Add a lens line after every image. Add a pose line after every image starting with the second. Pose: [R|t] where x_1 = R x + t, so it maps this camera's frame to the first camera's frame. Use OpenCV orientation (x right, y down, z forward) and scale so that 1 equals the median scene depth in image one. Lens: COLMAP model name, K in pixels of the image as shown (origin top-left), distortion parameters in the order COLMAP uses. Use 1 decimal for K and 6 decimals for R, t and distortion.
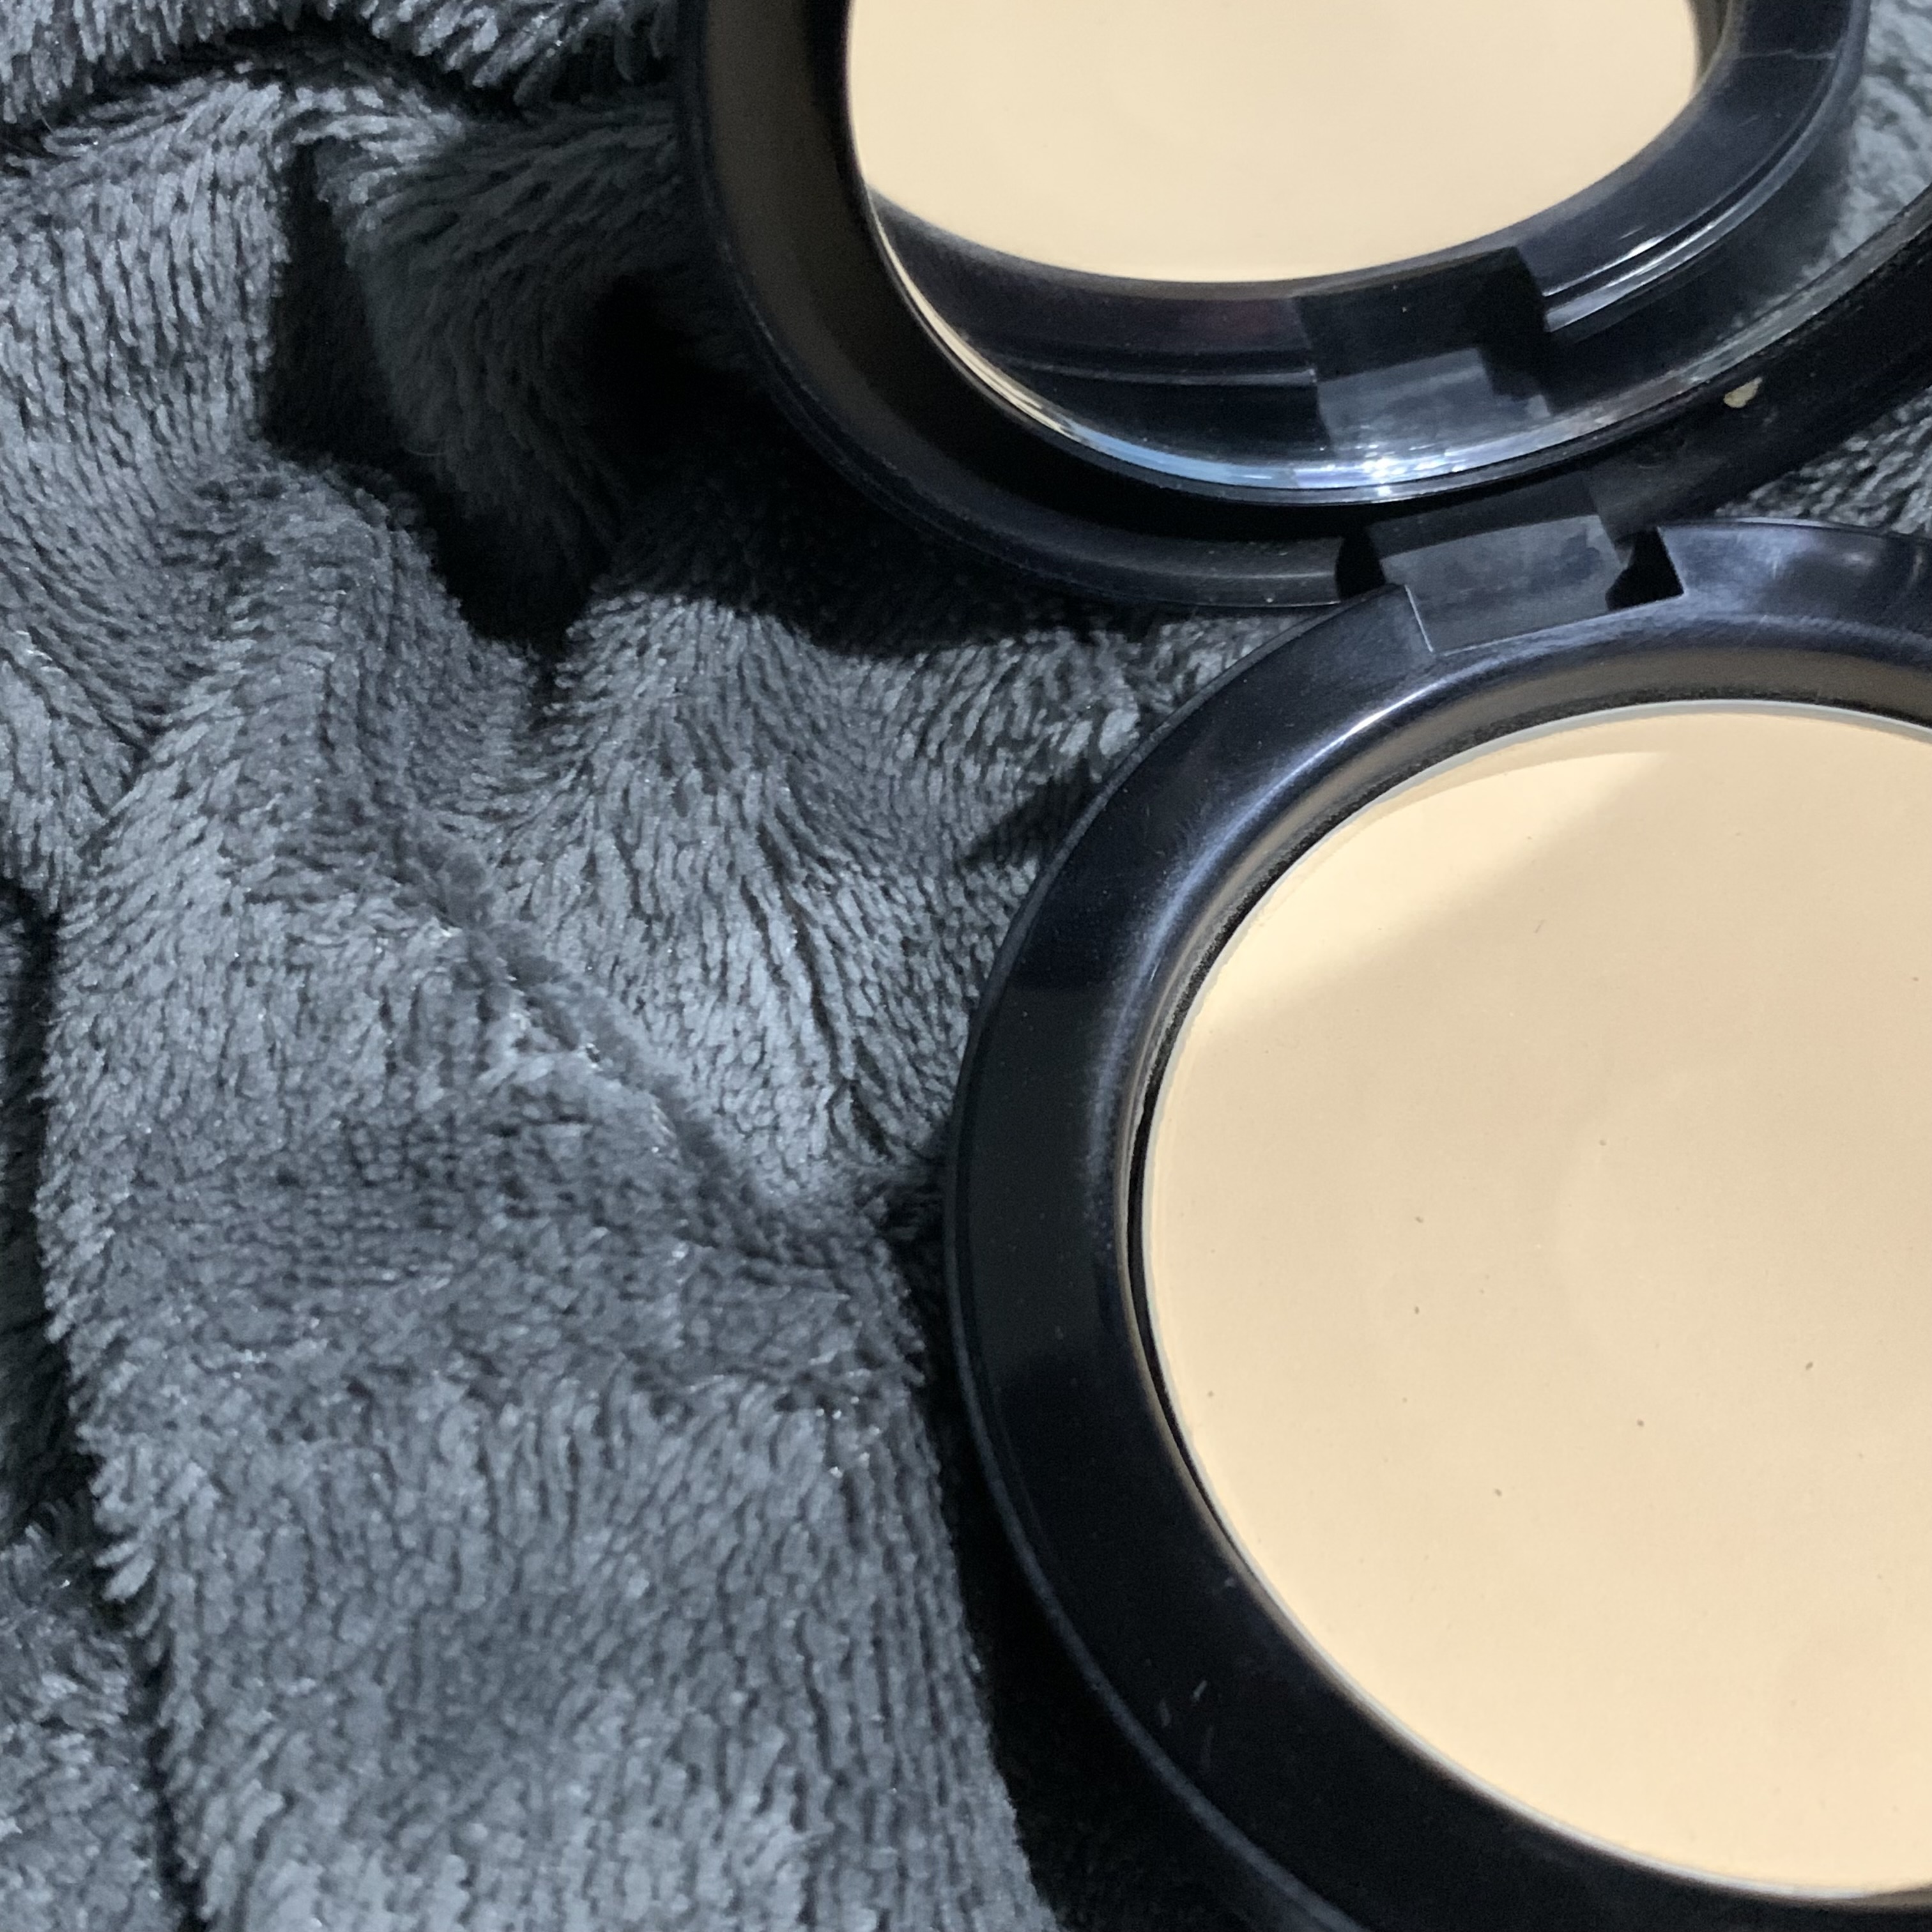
lens RADIAL K [[2435.8, 0, 966.0], [0, 2435.8, 966.0], [0, 0, 1]] dist [0.169943, -0.625204]
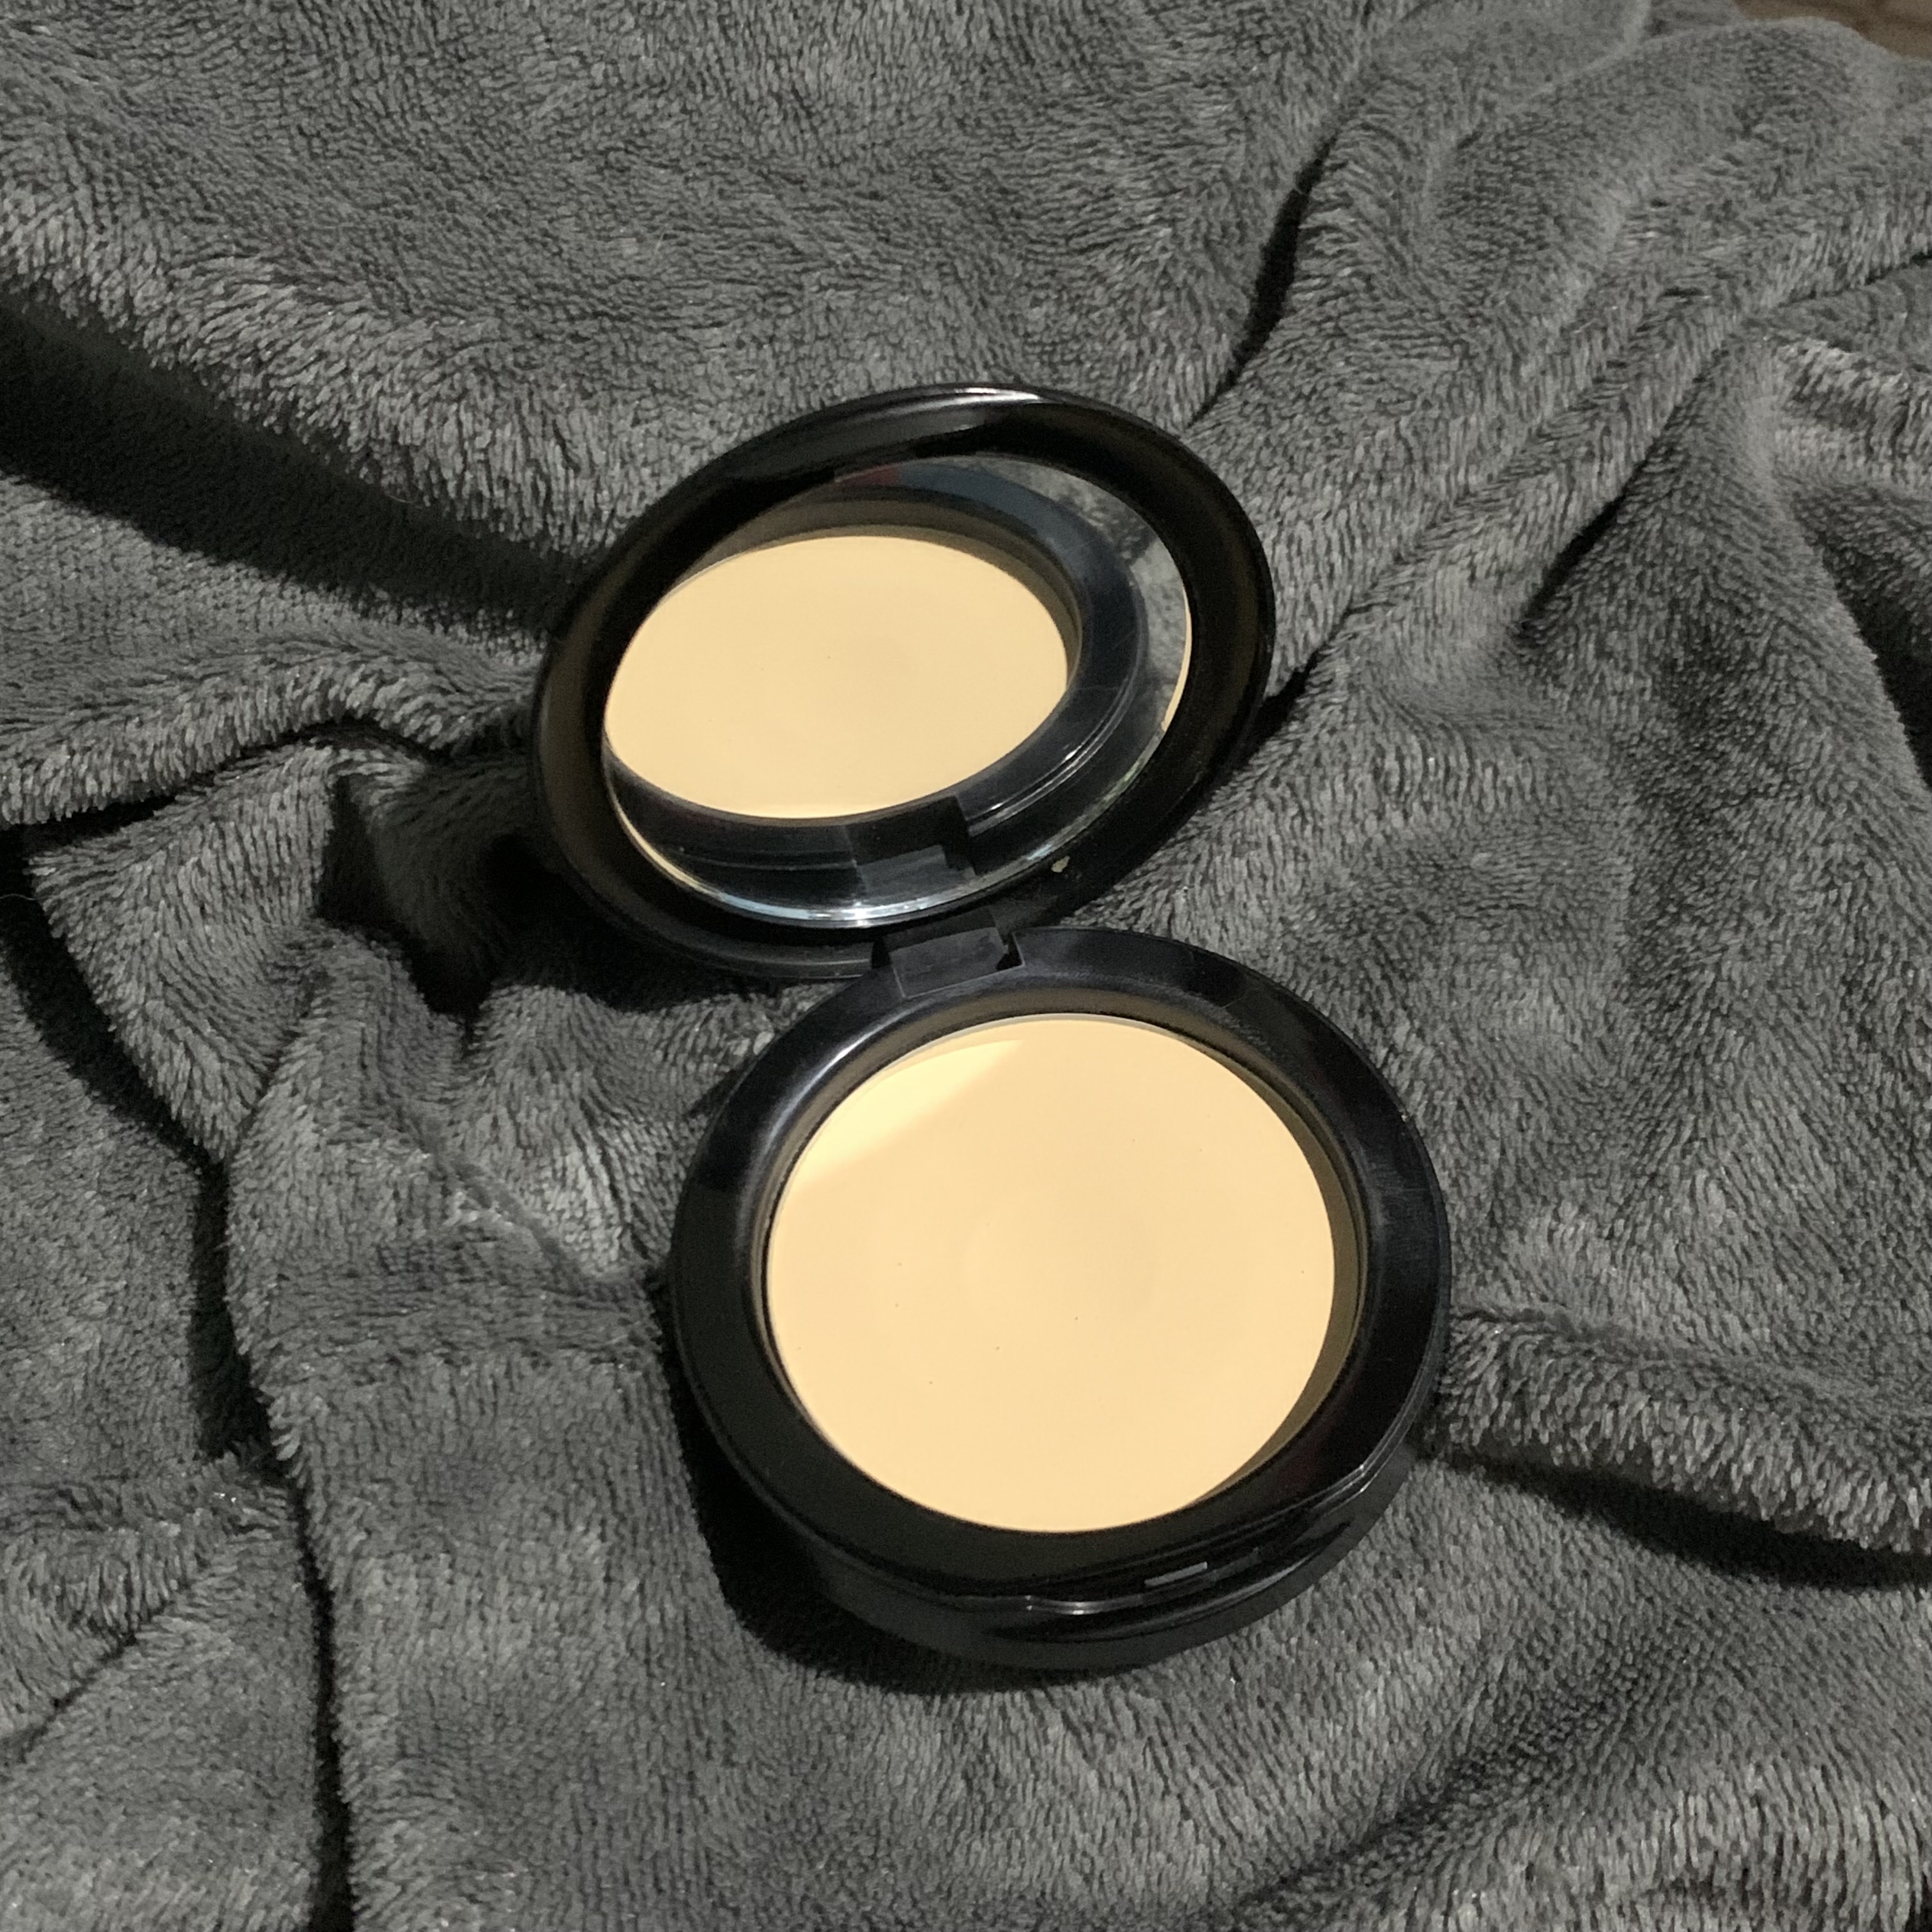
lens RADIAL K [[2435.8, 0, 966.0], [0, 2435.8, 966.0], [0, 0, 1]] dist [0.169943, -0.625204]
pose [[0.997686, -0.044972, 0.051001, 0.133162], [0.051980, 0.987967, -0.145668, 0.144006], [-0.043836, 0.147982, 0.988018, -1.006876]]
